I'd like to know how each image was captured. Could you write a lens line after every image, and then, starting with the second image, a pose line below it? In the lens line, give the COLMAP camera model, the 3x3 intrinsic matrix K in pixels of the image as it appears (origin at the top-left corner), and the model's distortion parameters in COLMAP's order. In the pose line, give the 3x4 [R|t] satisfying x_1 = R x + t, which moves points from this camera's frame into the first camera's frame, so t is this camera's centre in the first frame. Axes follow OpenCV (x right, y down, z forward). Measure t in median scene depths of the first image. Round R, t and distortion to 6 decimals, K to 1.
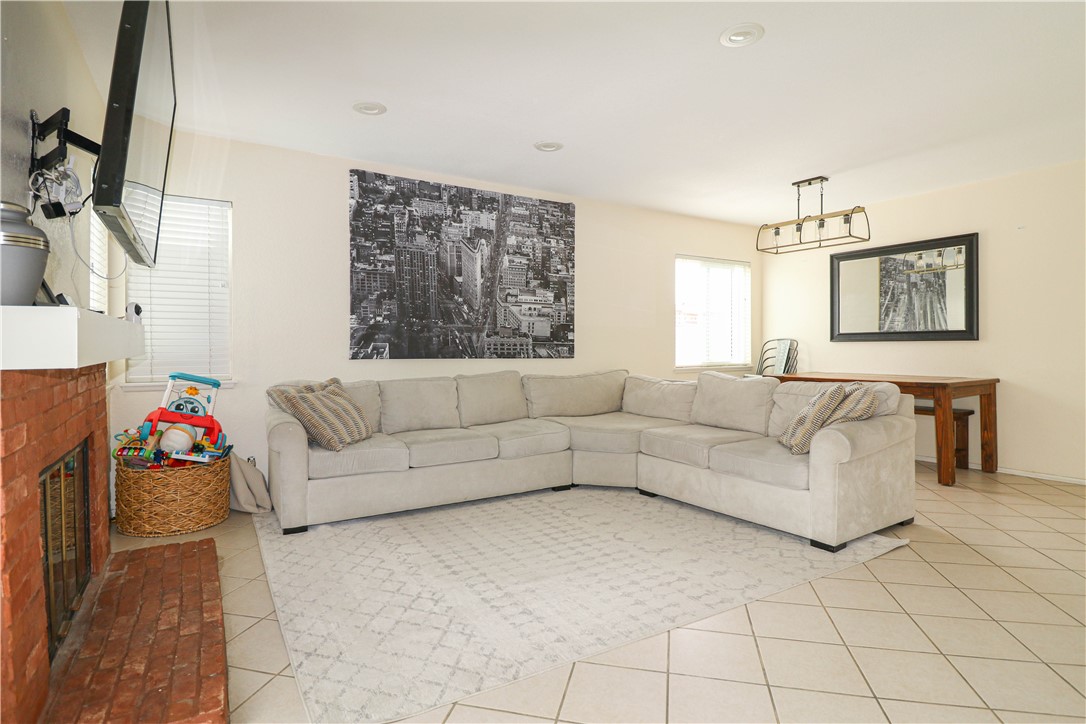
lens RADIAL K [[555.0, 0, 541.7], [0, 555.0, 349.2], [0, 0, 1]] dist [-0.002265, -0.000986]
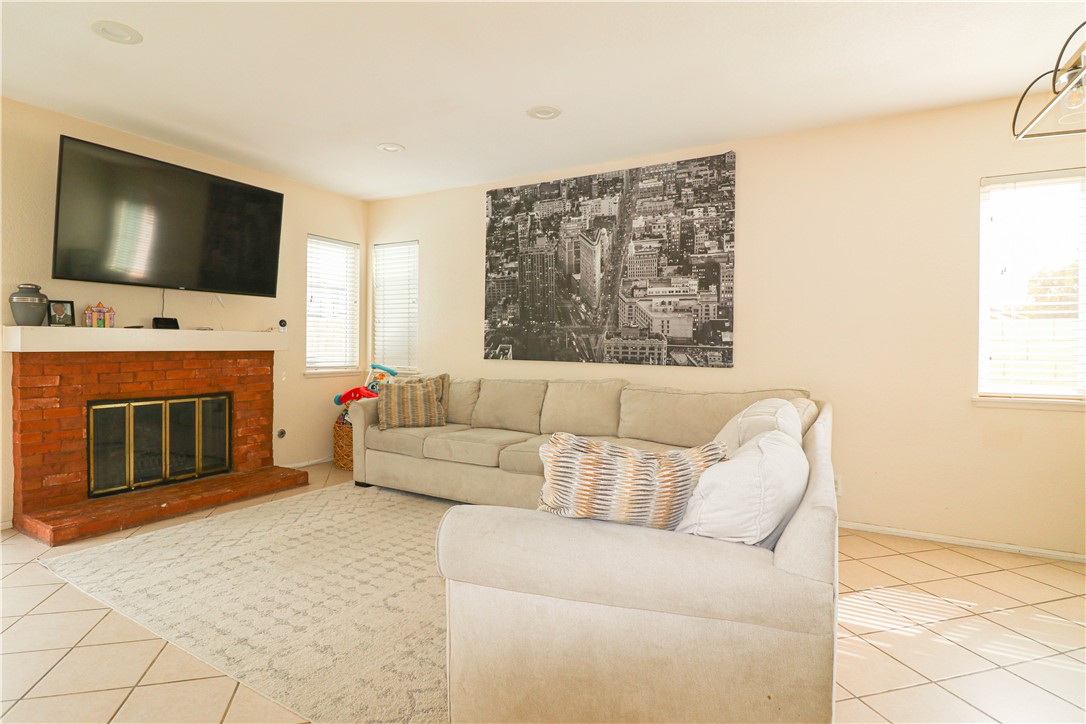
lens RADIAL K [[548.3, 0, 539.8], [0, 548.3, 348.7], [0, 0, 1]] dist [0.001938, -0.013127]
pose [[0.487686, 0.010746, -0.872953, 0.614977], [-0.017160, 0.999849, 0.002722, -0.007001], [0.872850, 0.013652, 0.487797, 0.491009]]
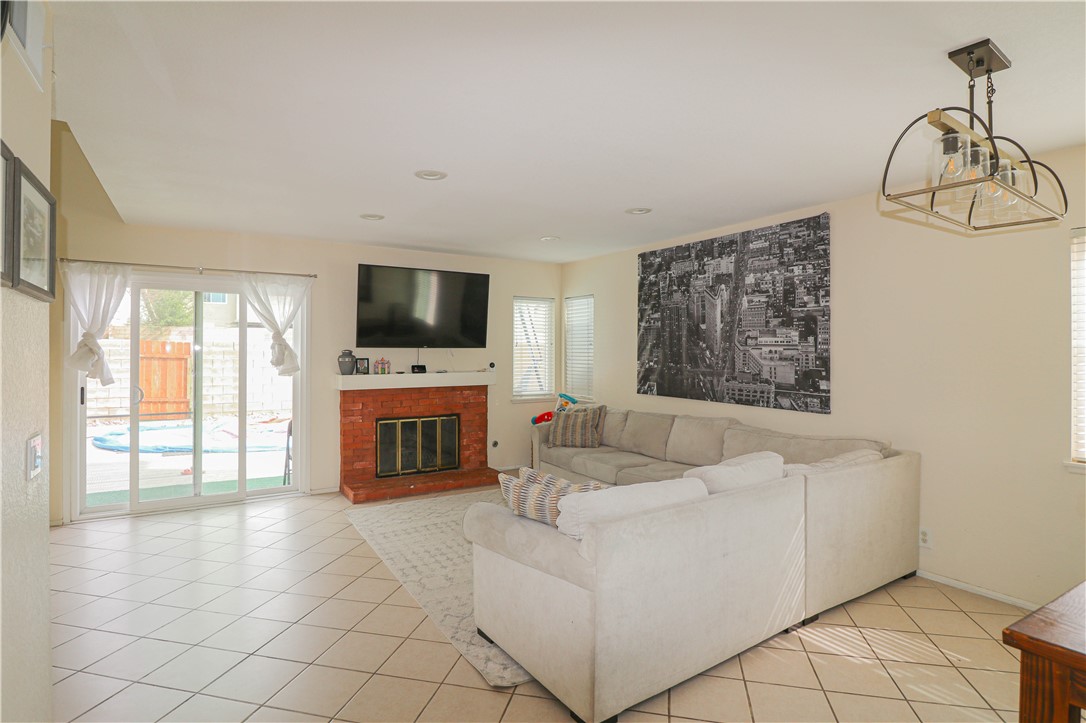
lens RADIAL K [[555.0, 0, 541.7], [0, 555.0, 348.7], [0, 0, 1]] dist [-0.002265, -0.000986]
pose [[0.016486, -0.003401, -0.999858, 0.905439], [-0.008719, 0.999956, -0.003545, -0.075618], [0.999826, 0.008776, 0.016456, 0.659950]]
